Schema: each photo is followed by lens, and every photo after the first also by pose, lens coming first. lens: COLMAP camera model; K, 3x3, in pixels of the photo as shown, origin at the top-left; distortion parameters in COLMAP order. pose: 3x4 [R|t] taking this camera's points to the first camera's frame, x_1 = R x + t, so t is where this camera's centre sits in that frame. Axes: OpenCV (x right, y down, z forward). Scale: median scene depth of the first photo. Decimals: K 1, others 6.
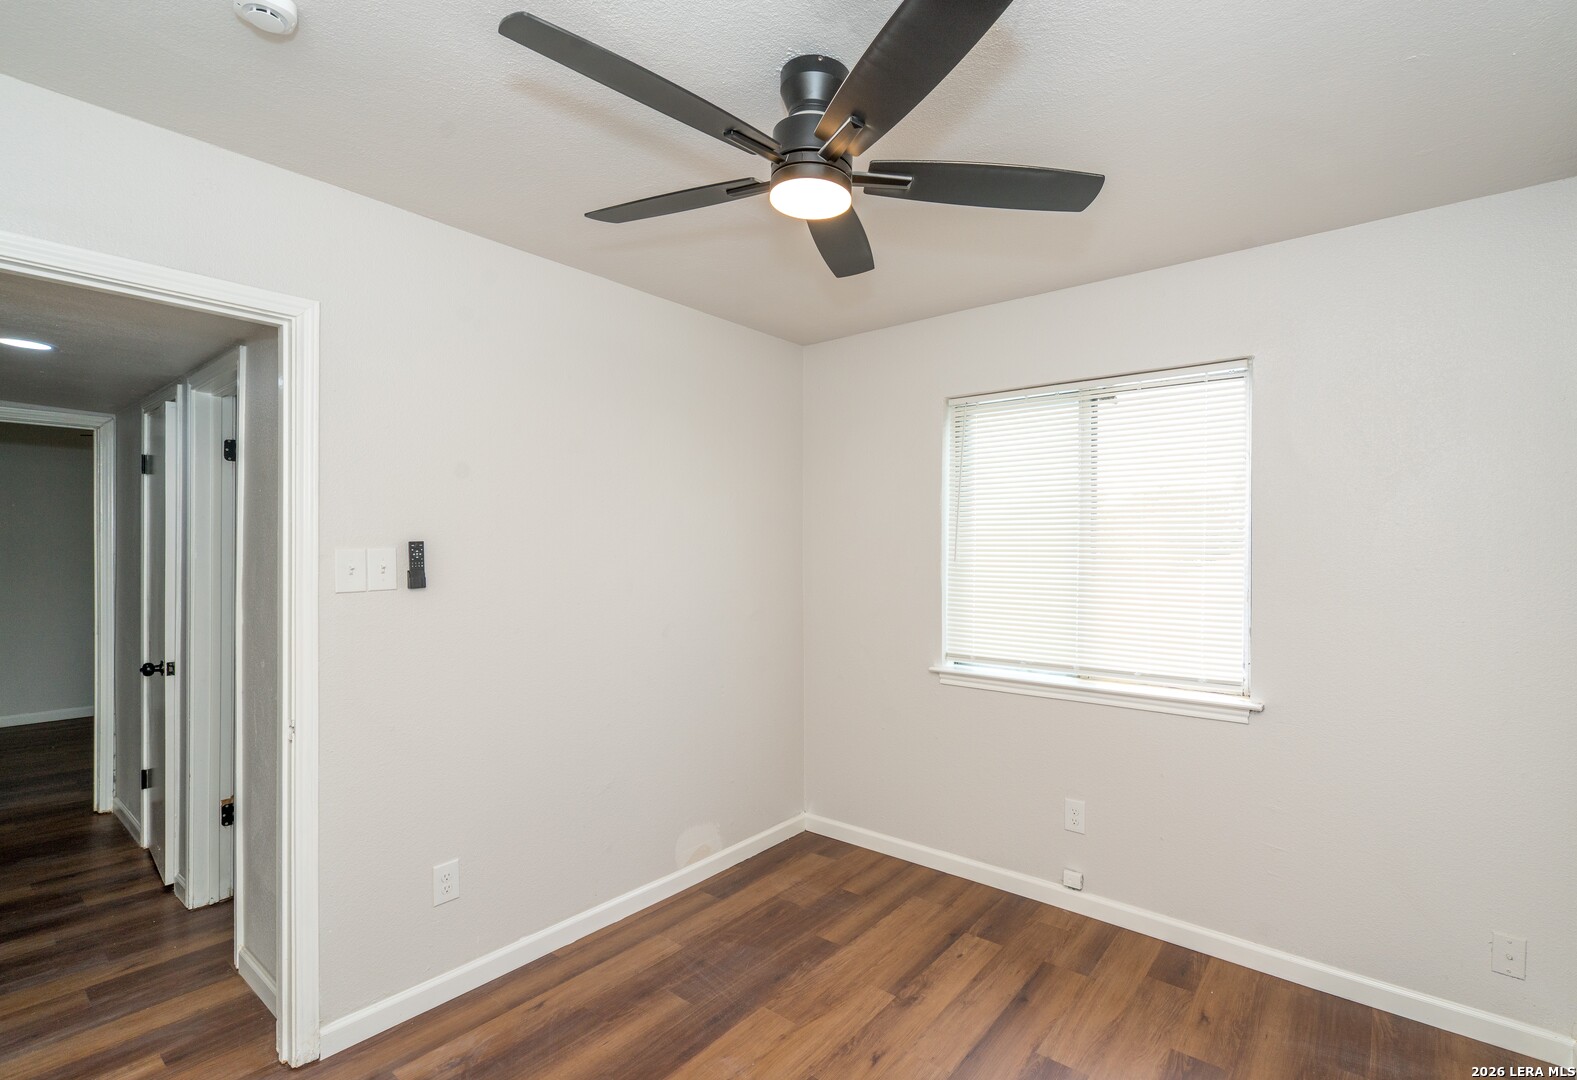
lens RADIAL K [[753.9, 0, 788.5], [0, 753.9, 540.0], [0, 0, 1]] dist [-0.000037, 0.000021]
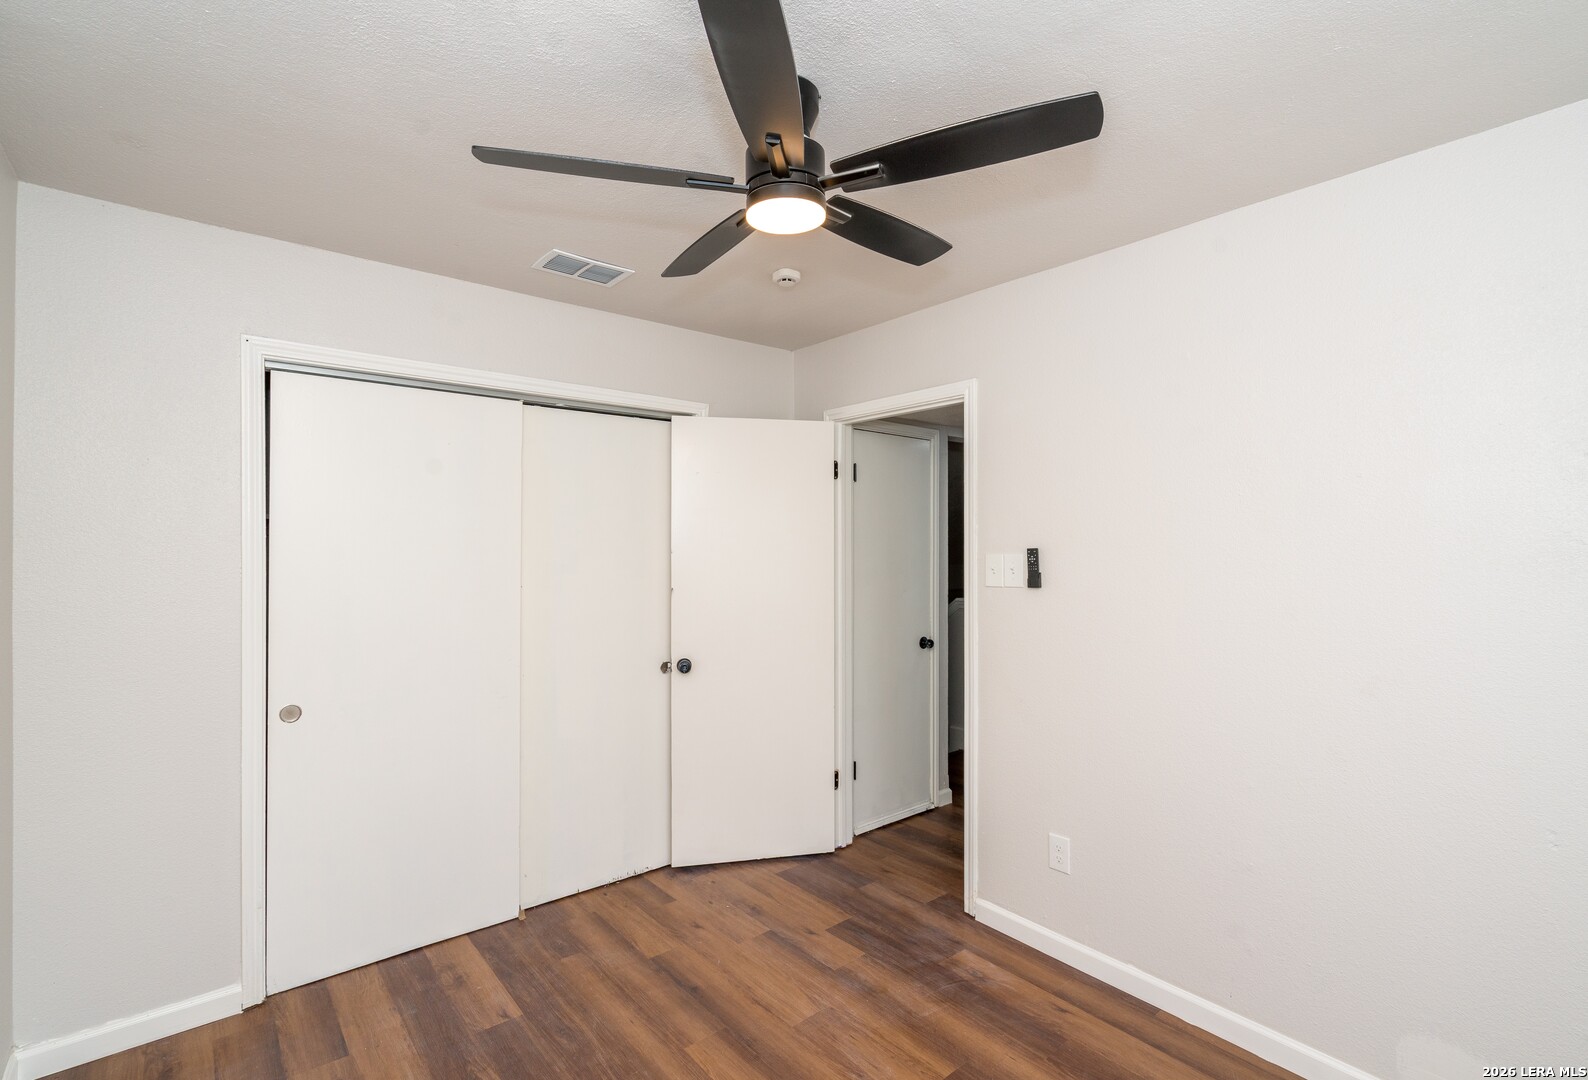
lens RADIAL K [[720.5, 0, 794.0], [0, 720.5, 540.0], [0, 0, 1]] dist [-0.000680, 0.000036]
pose [[-0.192048, -0.011432, -0.981319, 0.692725], [0.010127, 0.999856, -0.013630, 0.000667], [0.981333, -0.012555, -0.191905, 0.848086]]
